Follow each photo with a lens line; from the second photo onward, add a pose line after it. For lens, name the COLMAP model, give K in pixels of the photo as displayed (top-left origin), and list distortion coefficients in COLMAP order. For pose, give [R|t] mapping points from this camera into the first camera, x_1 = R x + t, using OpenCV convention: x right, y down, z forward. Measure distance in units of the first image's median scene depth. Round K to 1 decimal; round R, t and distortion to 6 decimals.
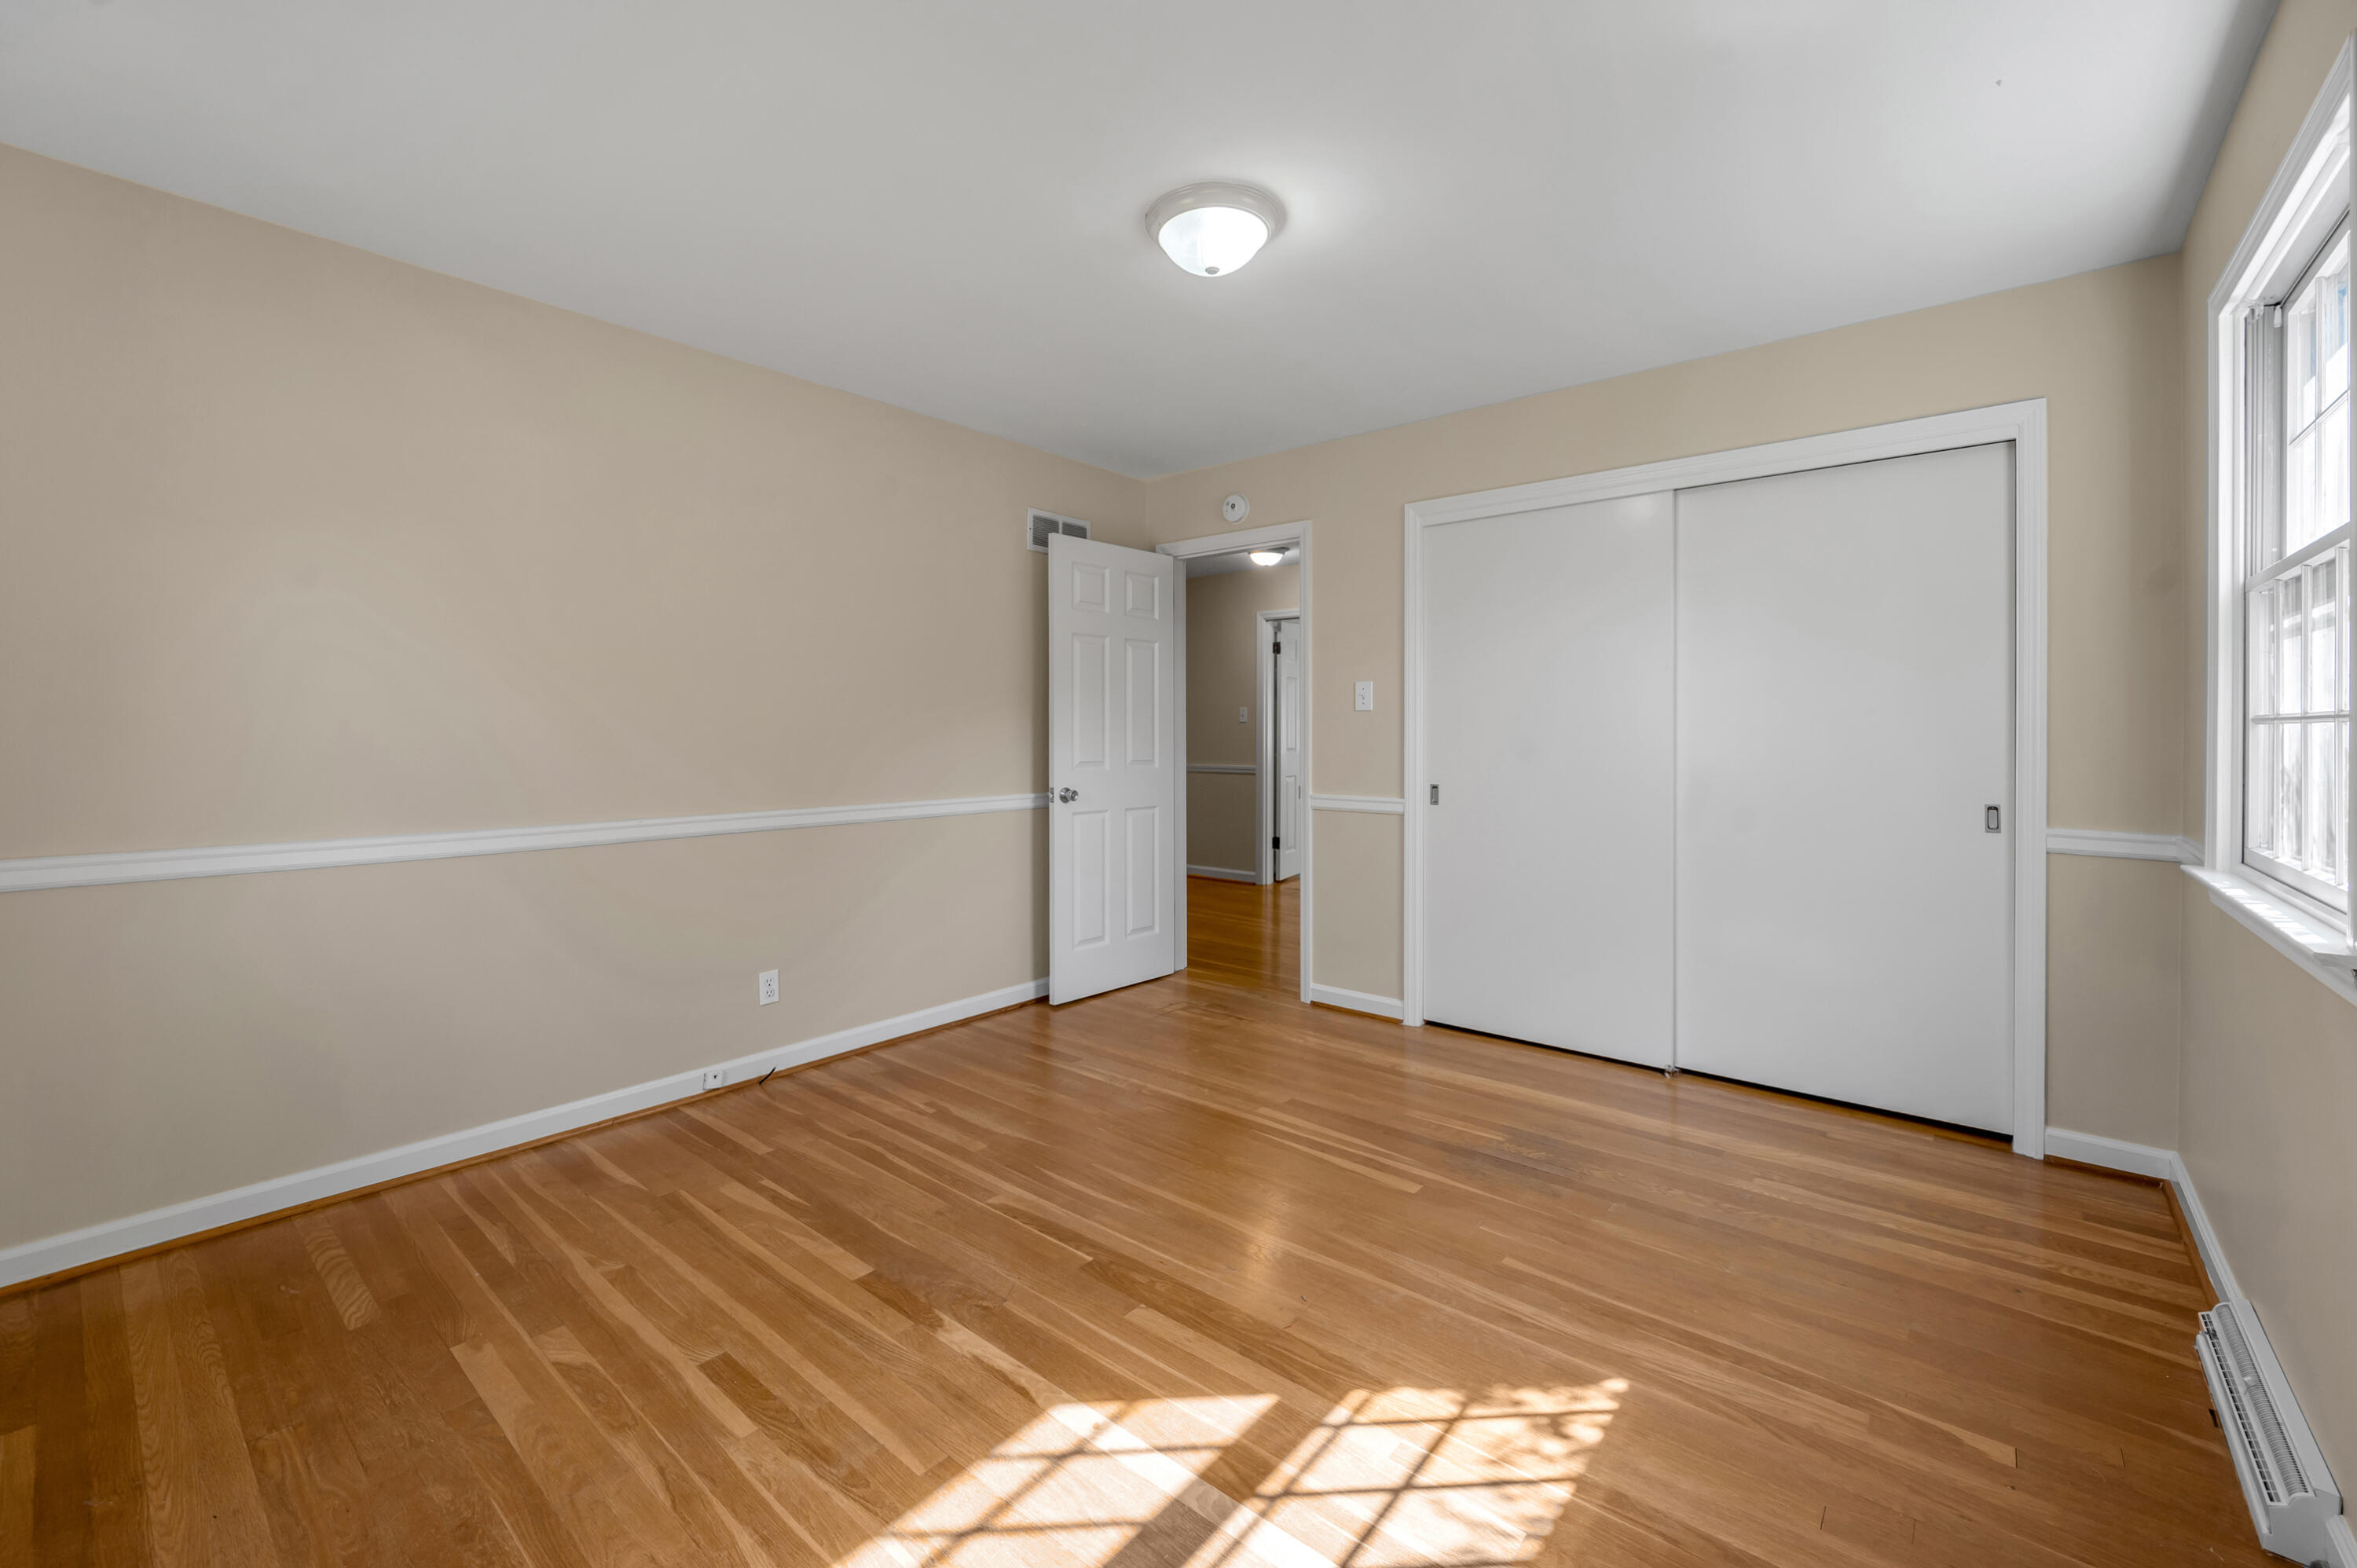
lens RADIAL K [[965.4, 0, 1173.4], [0, 965.4, 733.2], [0, 0, 1]] dist [0.001878, 0.000324]
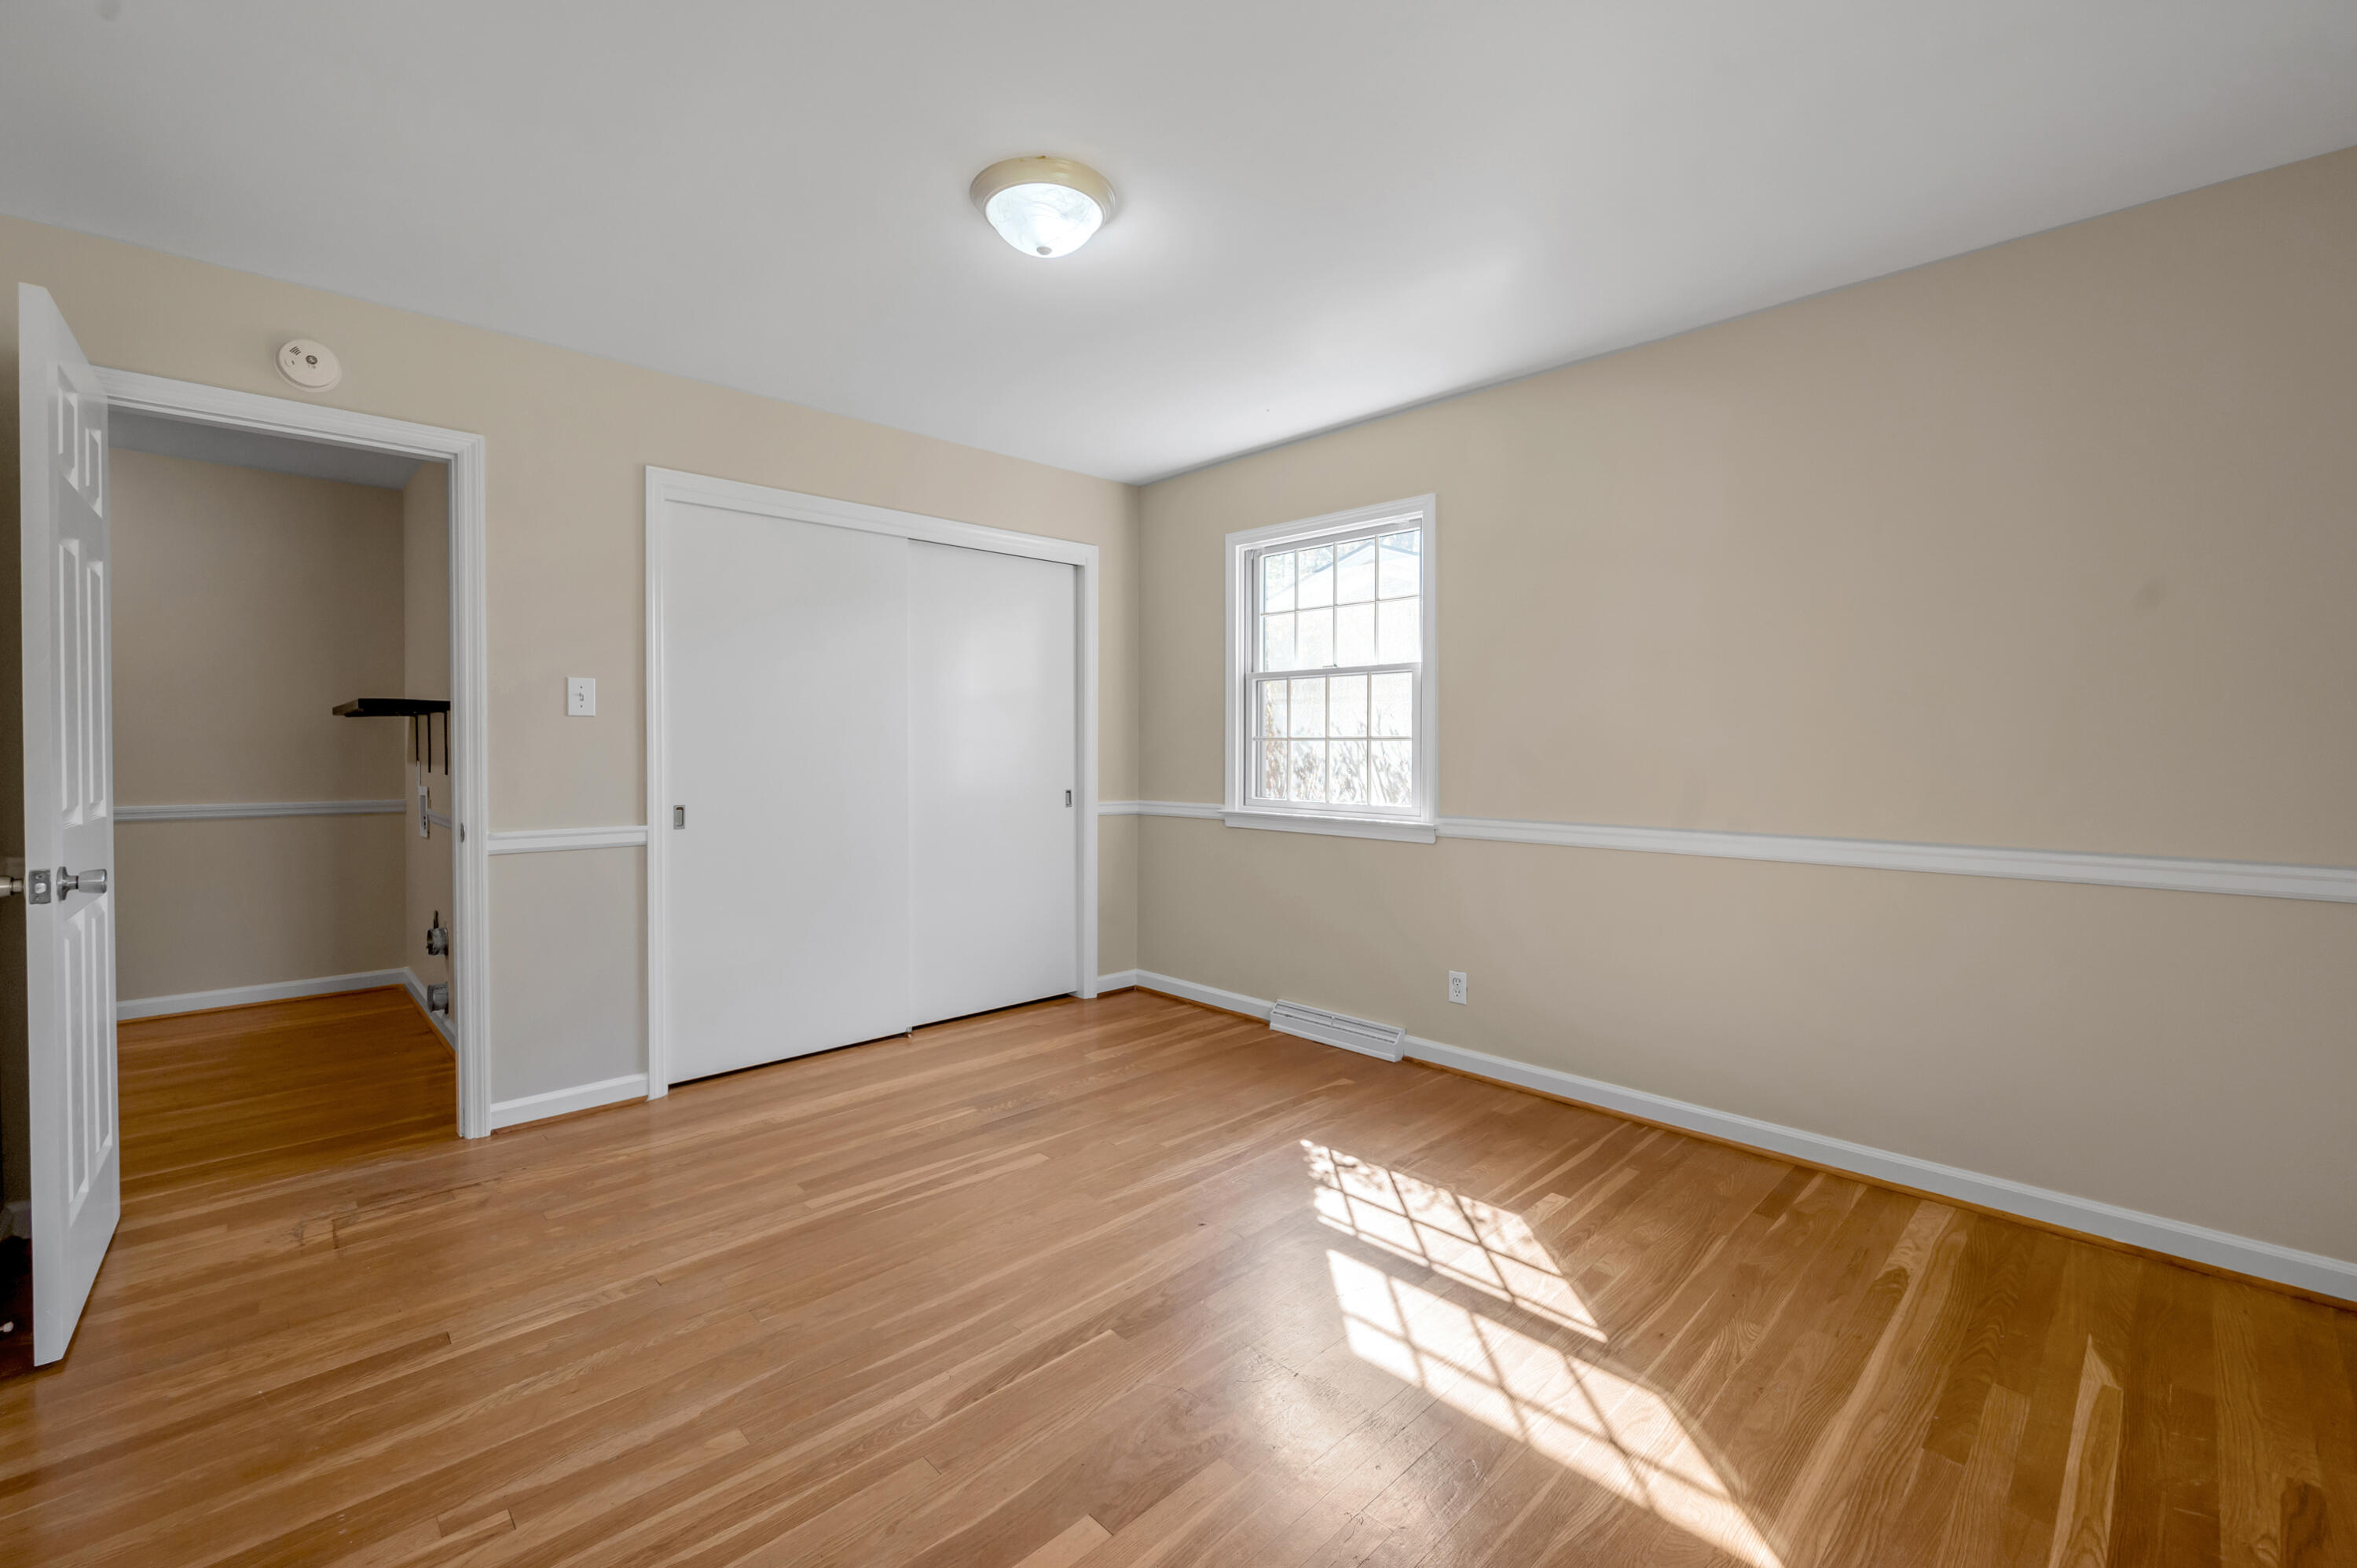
lens RADIAL K [[981.7, 0, 1173.0], [0, 981.7, 758.2], [0, 0, 1]] dist [-0.000714, -0.000025]
pose [[0.107569, -0.012674, 0.994117, -0.815651], [0.003043, 0.999918, 0.012418, 0.002594], [-0.994193, 0.001689, 0.107599, 0.706452]]
